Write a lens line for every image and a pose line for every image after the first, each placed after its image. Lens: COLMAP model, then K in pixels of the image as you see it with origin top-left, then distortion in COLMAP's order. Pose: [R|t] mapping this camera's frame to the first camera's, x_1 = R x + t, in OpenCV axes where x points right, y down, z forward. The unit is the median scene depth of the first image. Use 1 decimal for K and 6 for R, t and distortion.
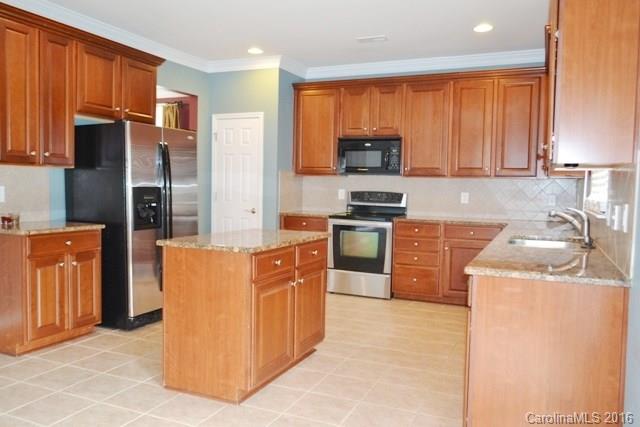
lens RADIAL K [[505.4, 0, 318.8], [0, 505.4, 213.4], [0, 0, 1]] dist [-0.013468, 0.003079]
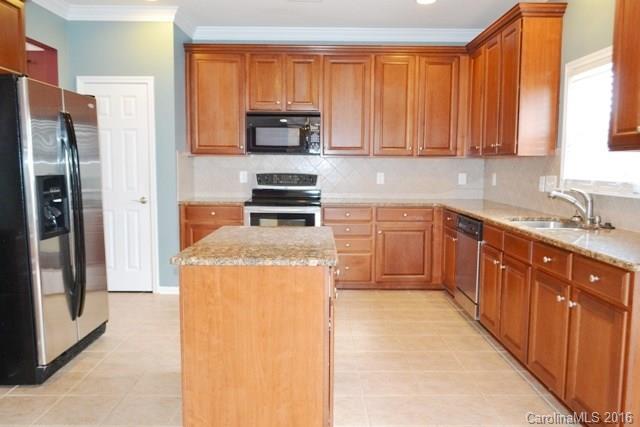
lens RADIAL K [[505.4, 0, 318.8], [0, 505.4, 213.4], [0, 0, 1]] dist [-0.013468, 0.003079]
pose [[0.910860, -0.052467, 0.409367, -0.221794], [0.034146, 0.998066, 0.051942, -0.018101], [-0.411301, -0.033333, 0.910890, 0.166561]]
